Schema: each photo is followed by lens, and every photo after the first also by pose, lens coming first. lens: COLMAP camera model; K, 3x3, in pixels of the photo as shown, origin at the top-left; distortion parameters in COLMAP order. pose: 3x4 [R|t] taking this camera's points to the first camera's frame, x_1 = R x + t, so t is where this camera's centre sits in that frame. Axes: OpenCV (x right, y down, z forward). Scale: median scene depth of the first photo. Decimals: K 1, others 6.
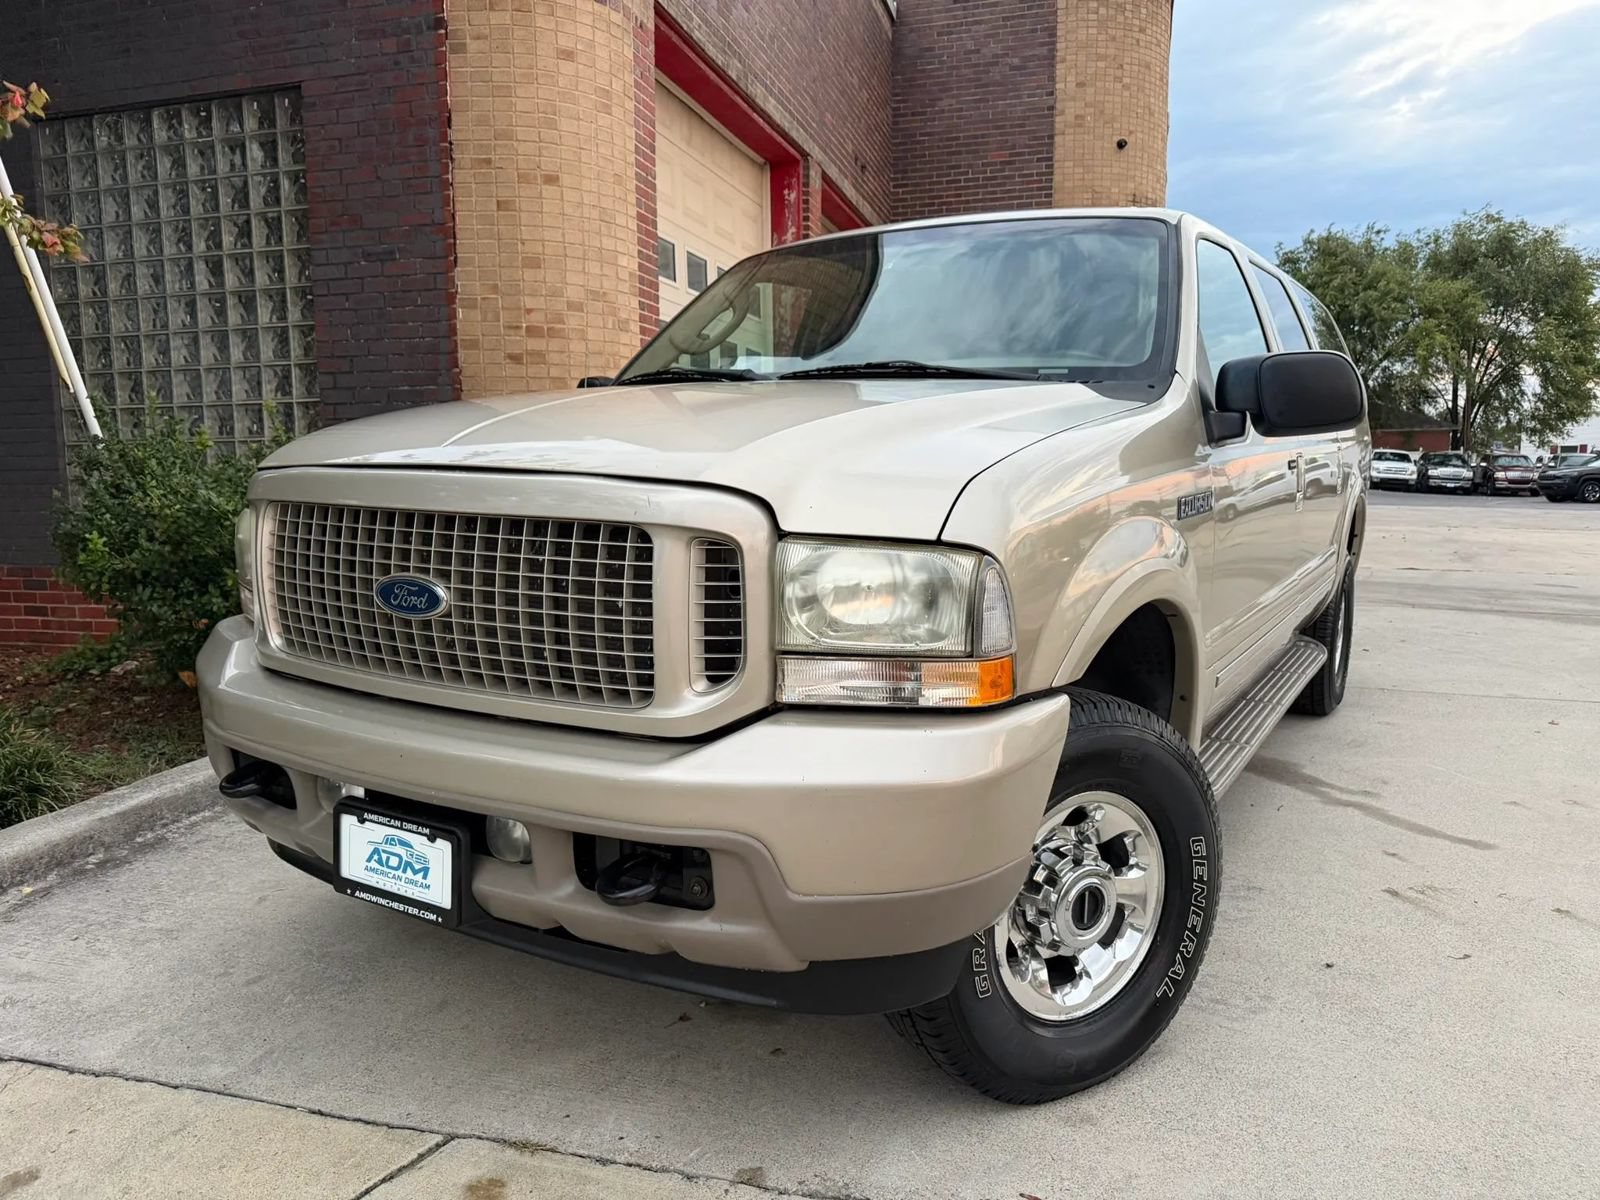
lens RADIAL K [[1200.5, 0, 794.3], [0, 1200.5, 605.5], [0, 0, 1]] dist [0.041599, -0.078095]
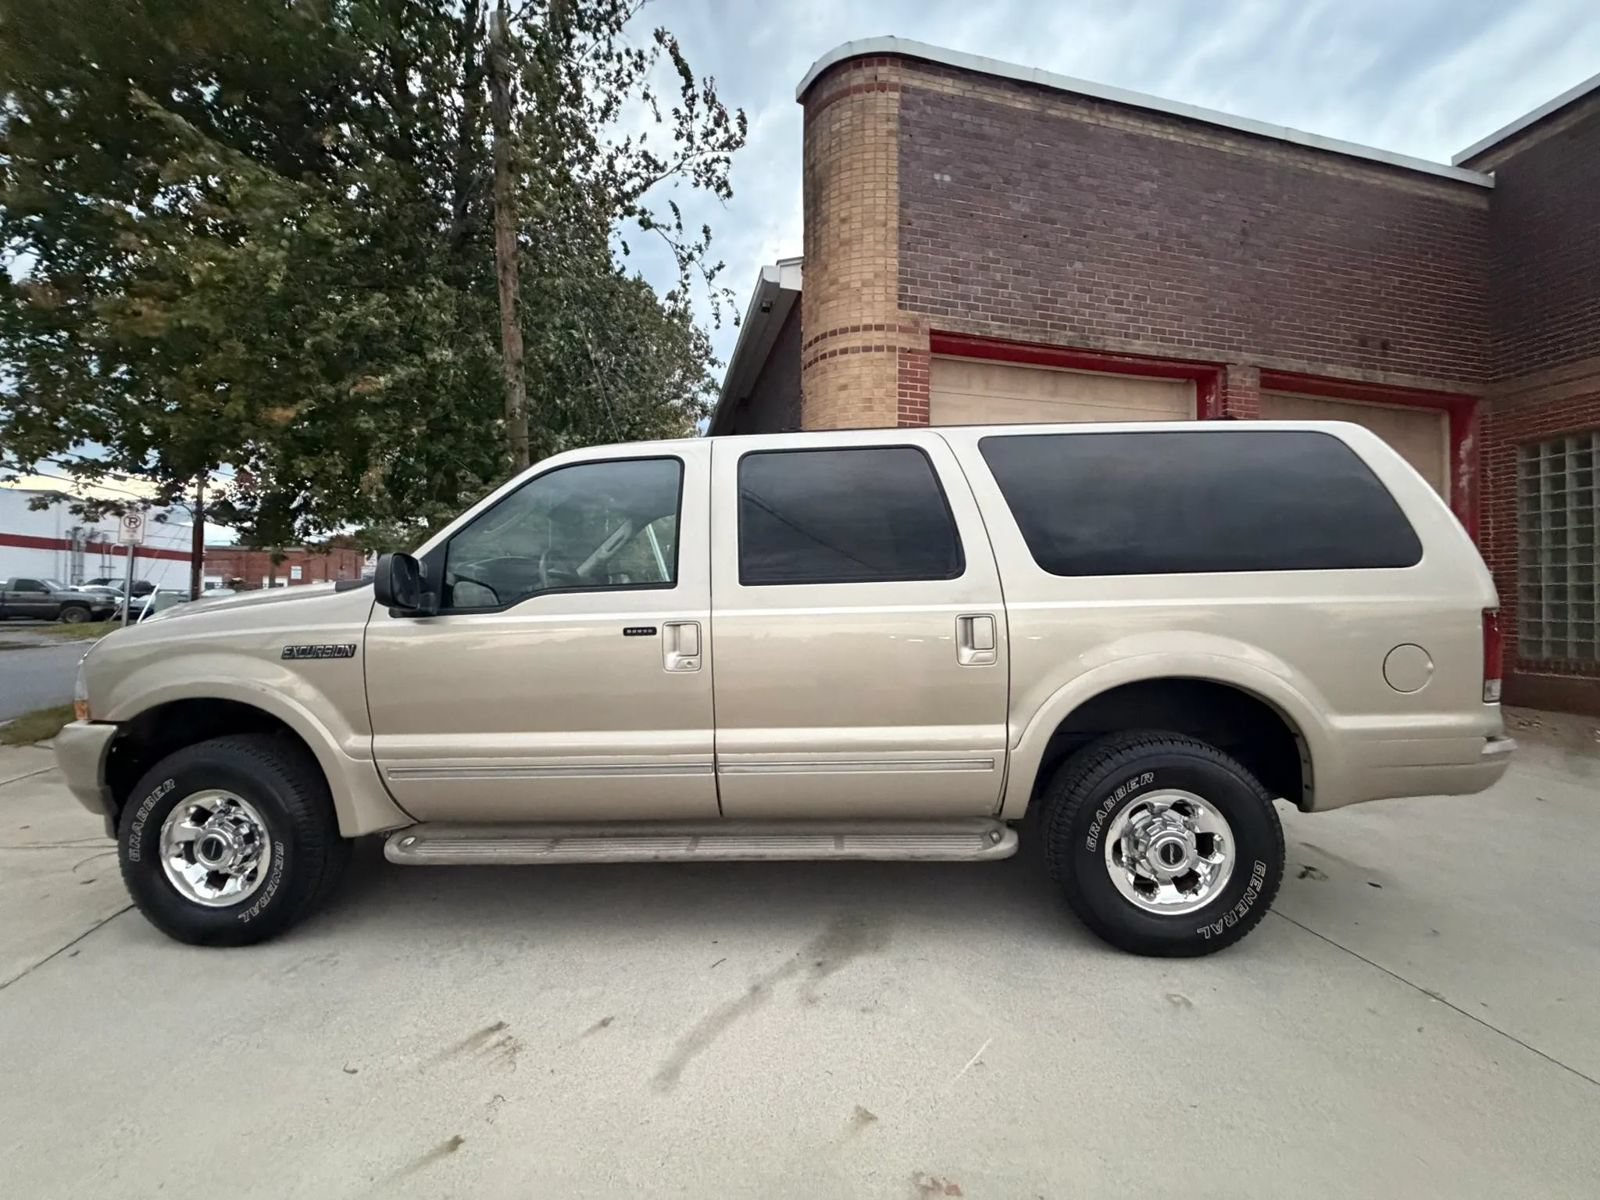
lens RADIAL K [[648.2, 0, 791.9], [0, 648.2, 599.9], [0, 0, 1]] dist [-0.000973, -0.000353]
pose [[0.458209, 0.016016, -0.888700, 0.837286], [-0.107527, 0.993493, -0.037536, -0.119393], [0.882317, 0.112758, 0.456949, 0.671465]]
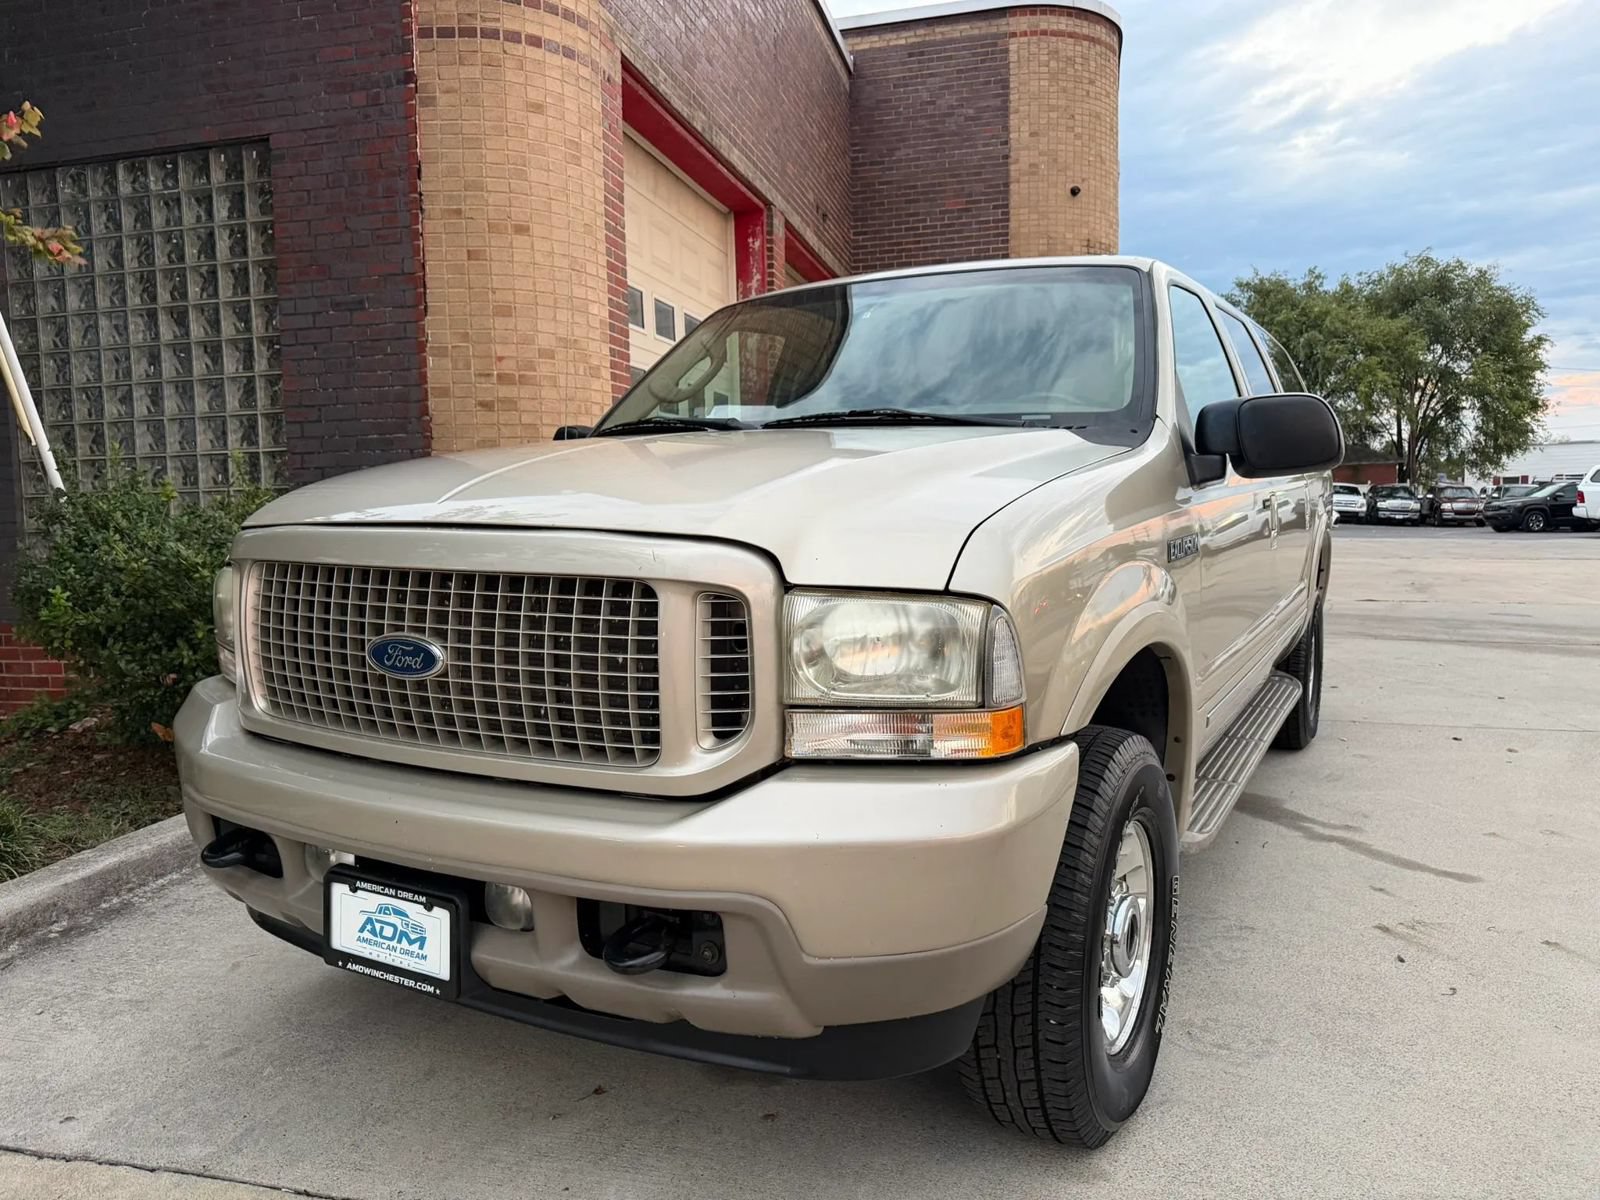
lens RADIAL K [[1191.2, 0, 798.7], [0, 1191.2, 592.3], [0, 0, 1]] dist [0.051535, -0.088974]
pose [[0.999233, -0.016250, 0.035629, -0.014392], [0.017764, 0.998934, -0.042606, -0.005112], [-0.034899, 0.043207, 0.998456, 0.008353]]
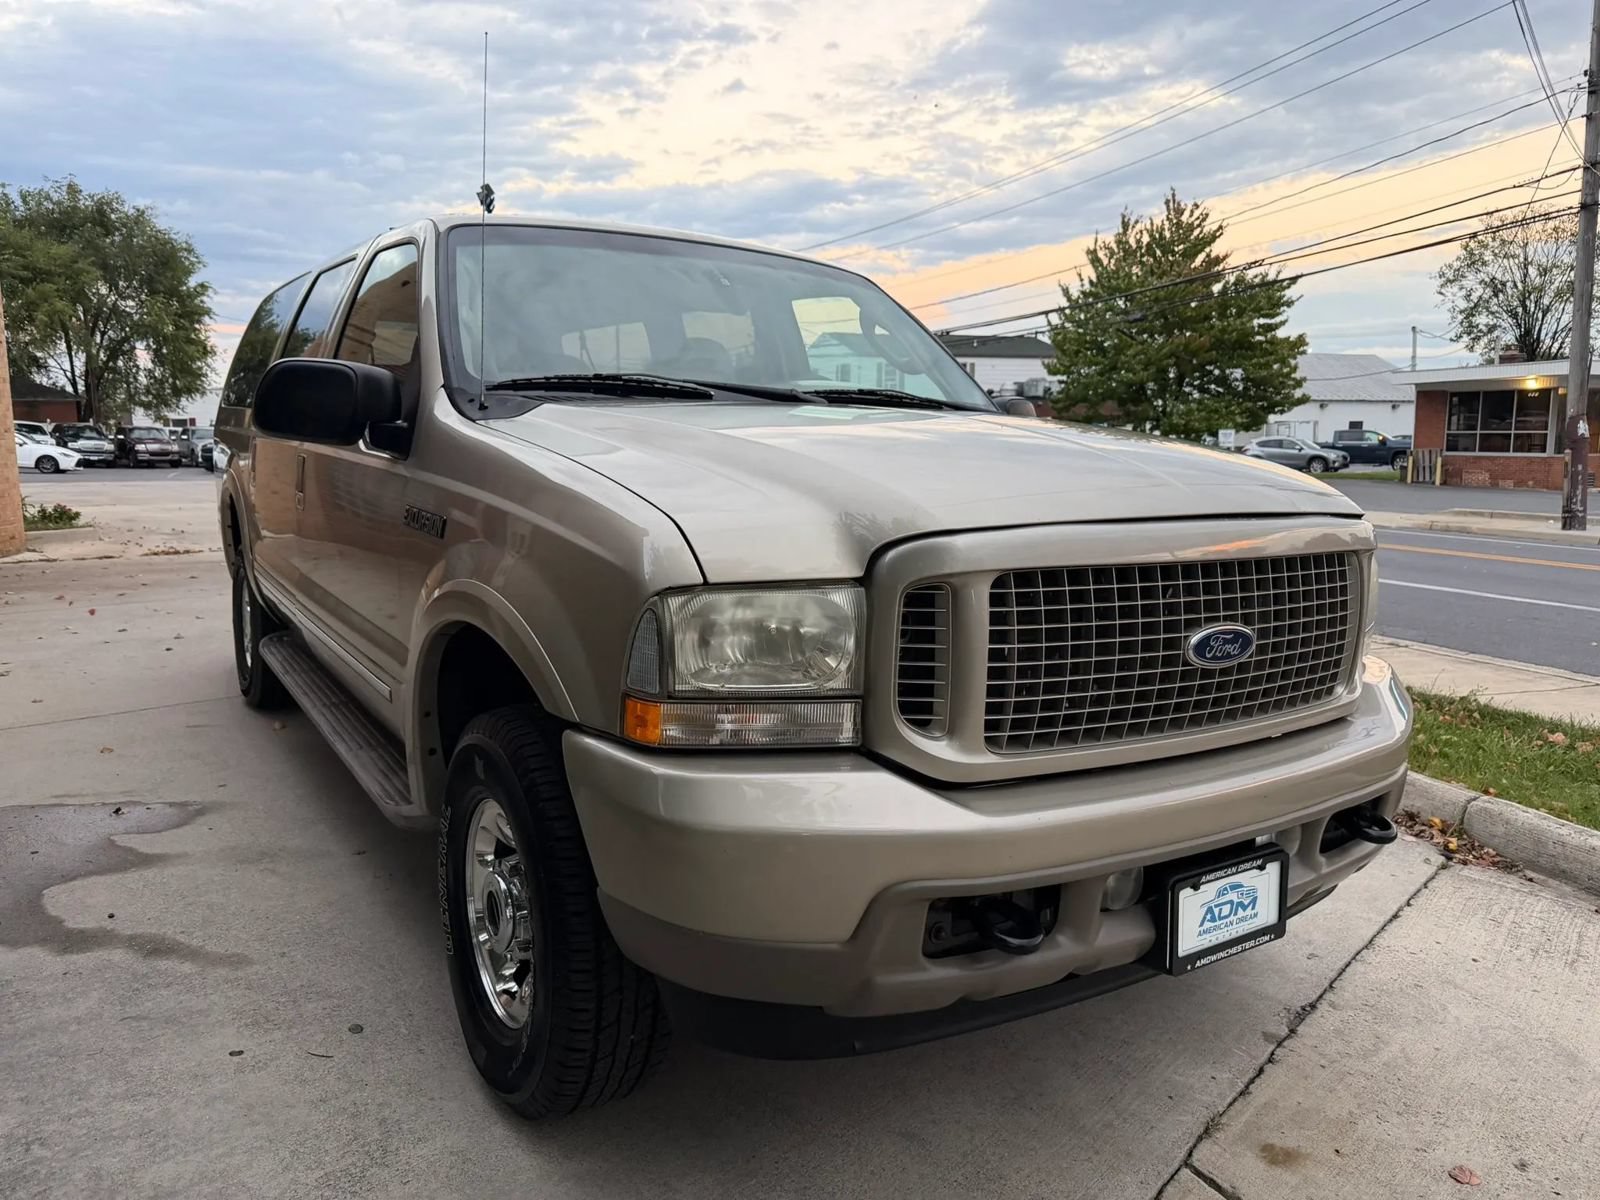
lens RADIAL K [[1190.1, 0, 807.7], [0, 1190.1, 605.1], [0, 0, 1]] dist [0.043781, -0.094059]
pose [[0.377089, -0.126027, 0.917563, -0.571042], [0.097564, 0.990592, 0.095962, -0.071520], [-0.921024, 0.053335, 0.385837, 0.392449]]
